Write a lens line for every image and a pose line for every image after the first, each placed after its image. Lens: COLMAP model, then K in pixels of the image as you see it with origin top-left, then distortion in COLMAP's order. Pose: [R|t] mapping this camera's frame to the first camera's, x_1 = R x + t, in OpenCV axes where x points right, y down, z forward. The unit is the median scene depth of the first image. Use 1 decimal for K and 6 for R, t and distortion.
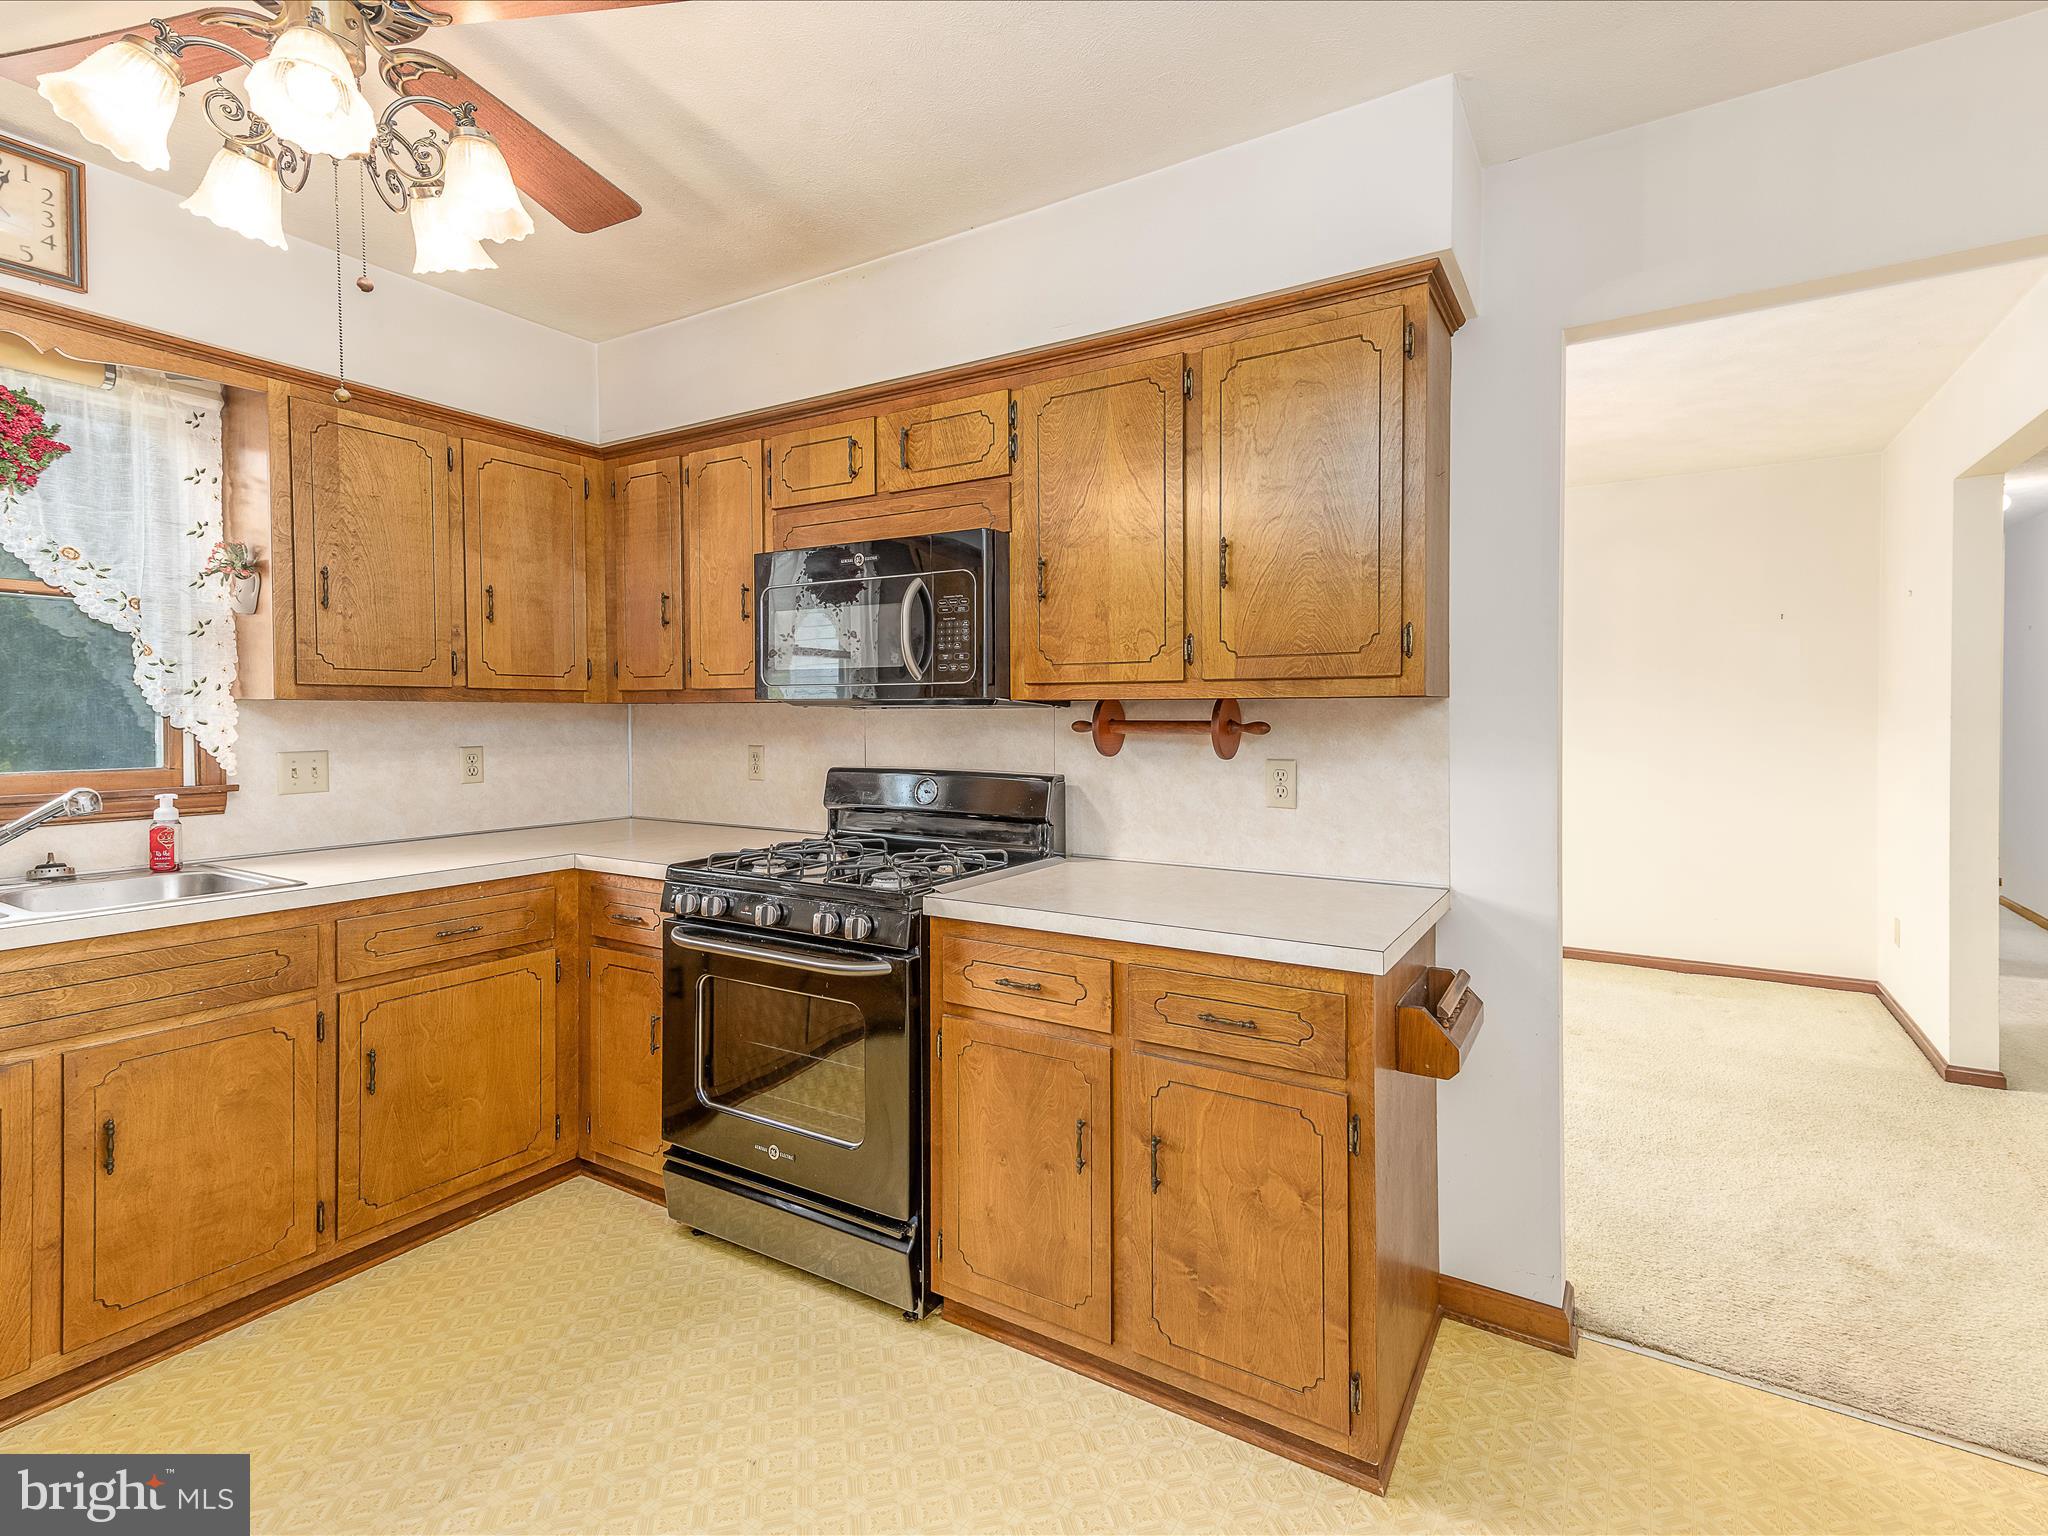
lens RADIAL K [[954.1, 0, 1035.5], [0, 954.1, 723.4], [0, 0, 1]] dist [0.004092, 0.000344]
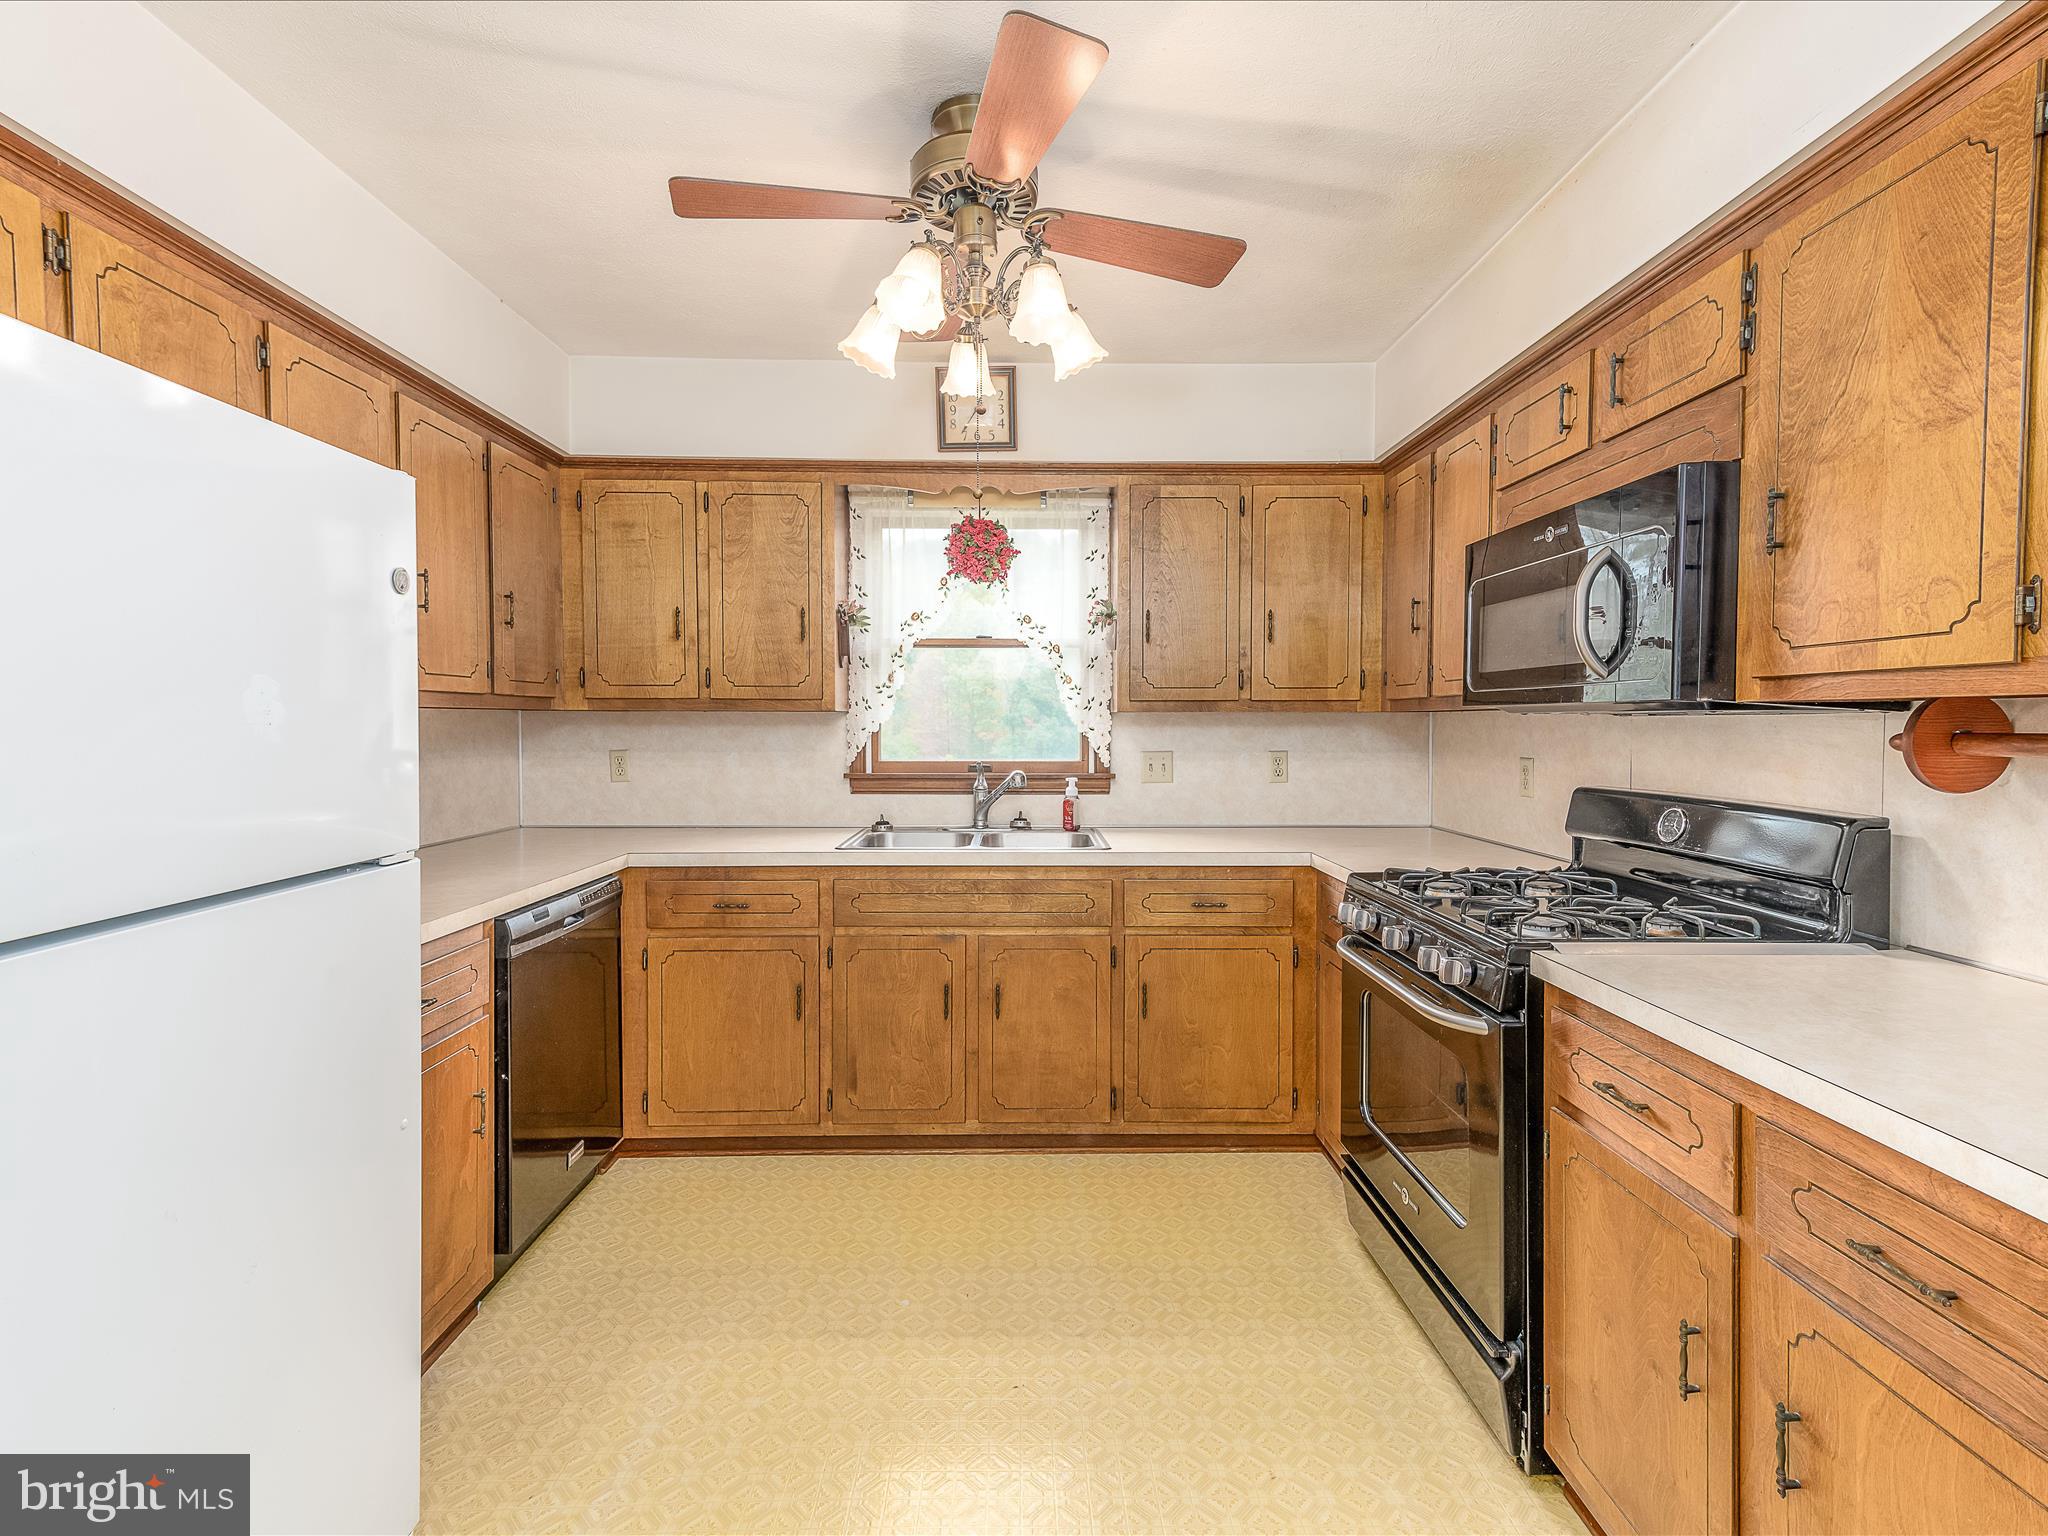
lens RADIAL K [[936.4, 0, 1022.4], [0, 936.4, 745.9], [0, 0, 1]] dist [0.017578, -0.008810]
pose [[0.525499, 0.020260, -0.850553, 0.275296], [-0.006565, 0.999783, 0.019758, -0.002682], [0.850769, -0.004799, 0.525518, 0.190318]]
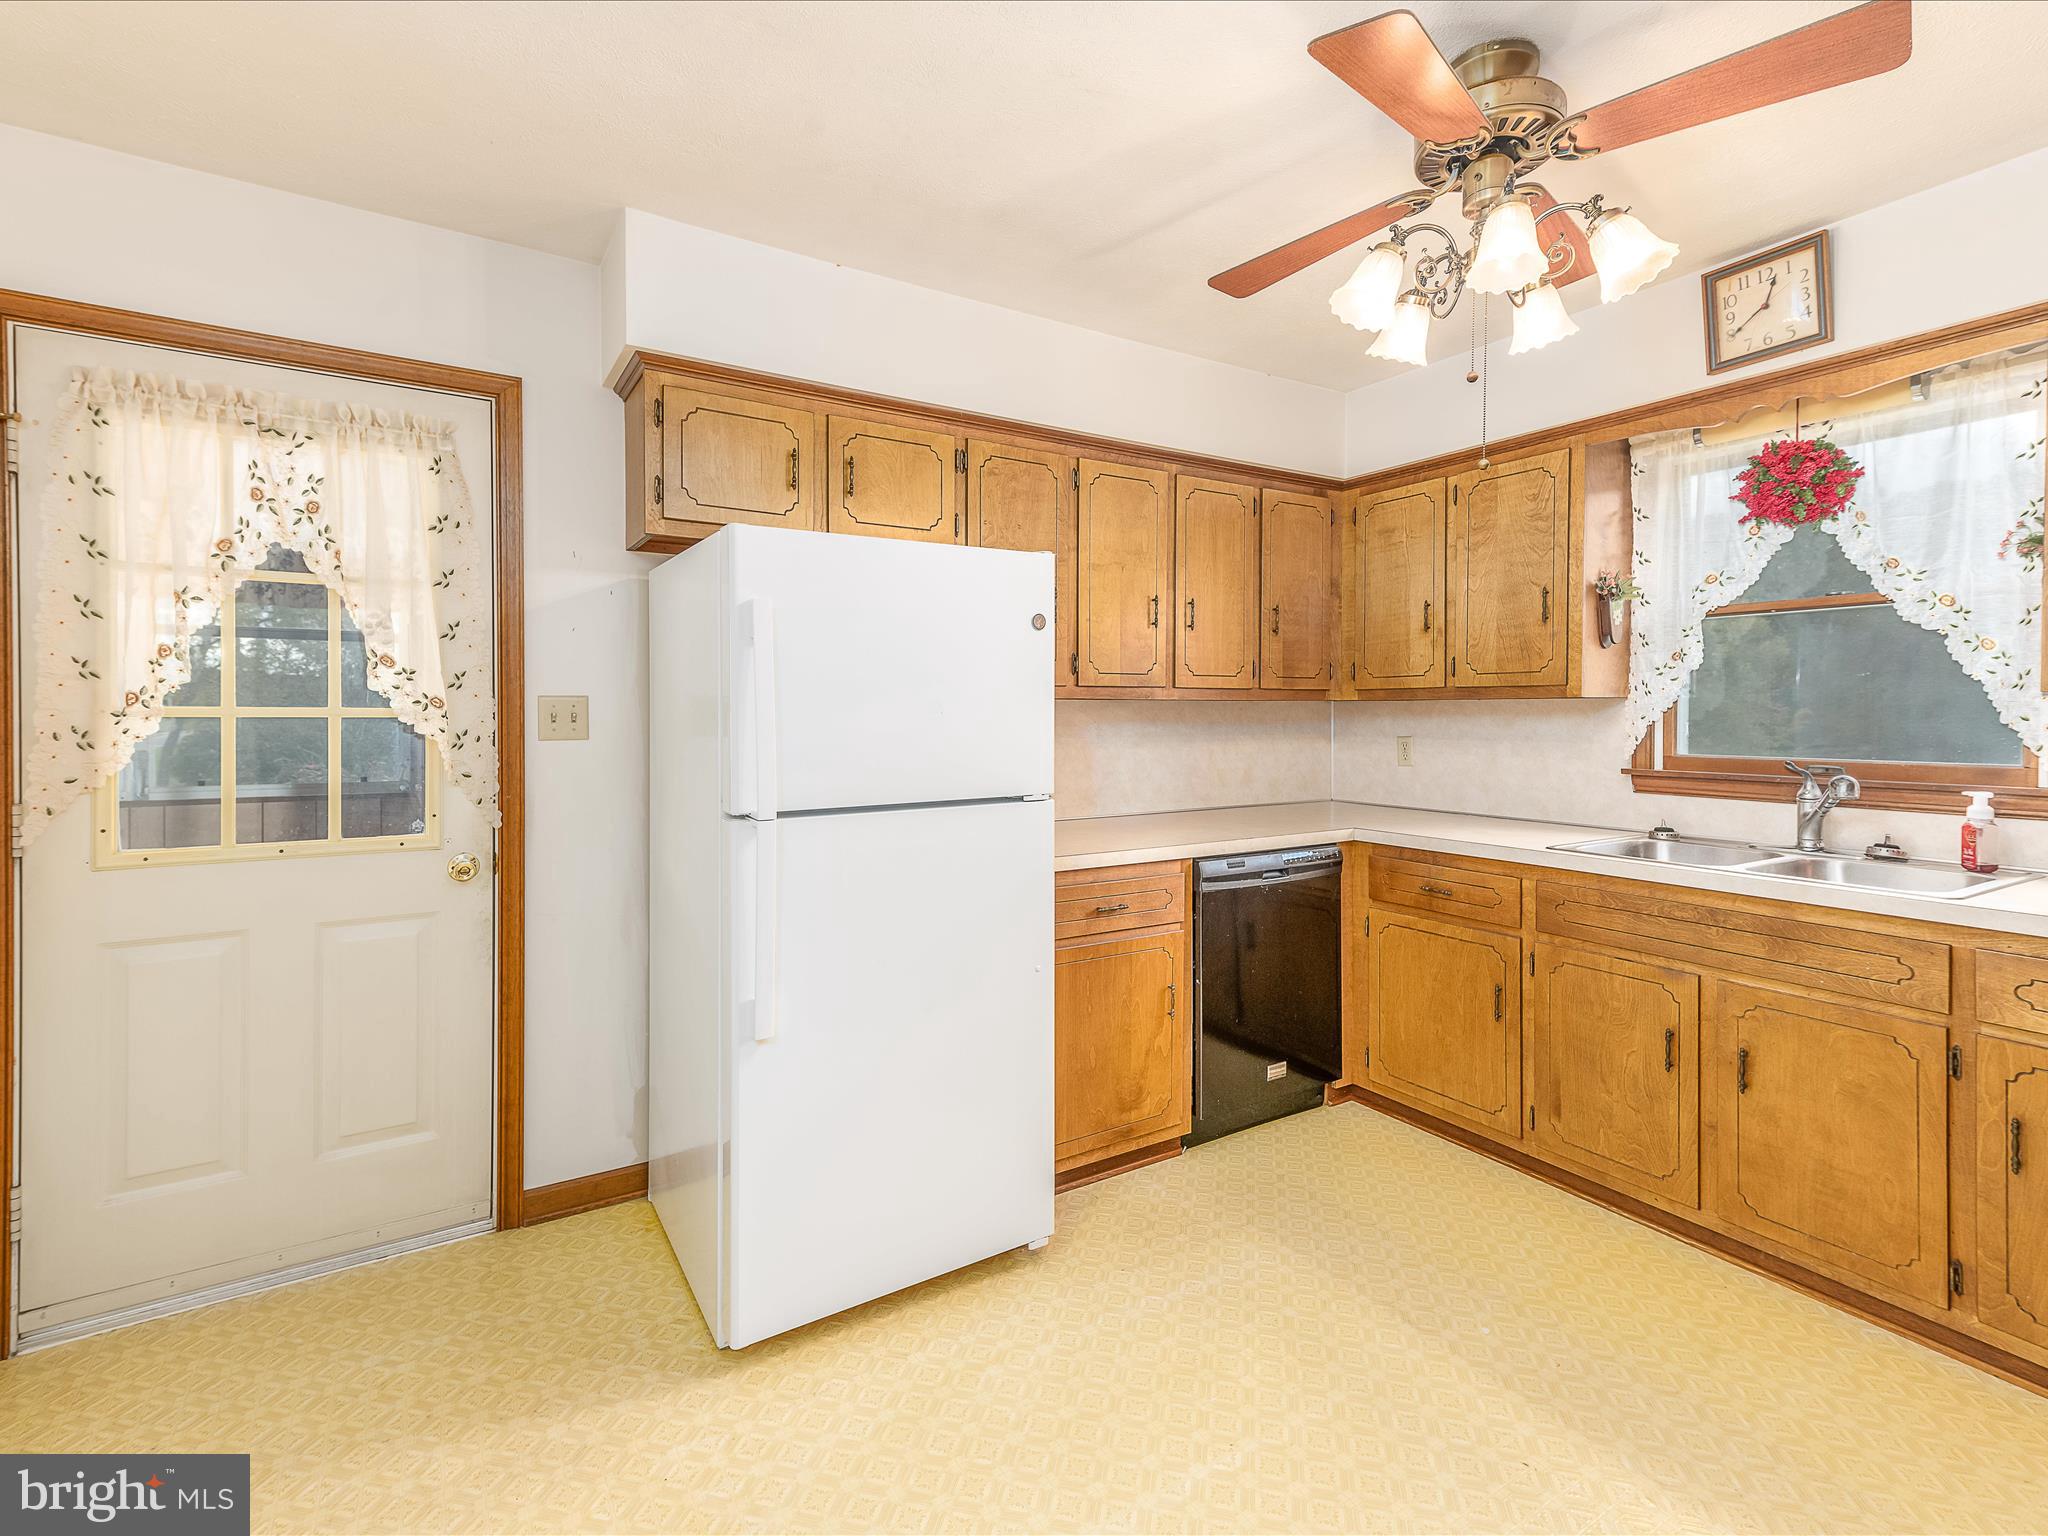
lens RADIAL K [[910.5, 0, 994.7], [0, 910.5, 717.8], [0, 0, 1]] dist [-0.000342, -0.000166]
pose [[-0.469970, 0.005543, -0.882665, 0.386322], [-0.004407, 0.999953, 0.008626, -0.005037], [0.882671, 0.007944, -0.469924, 0.568164]]
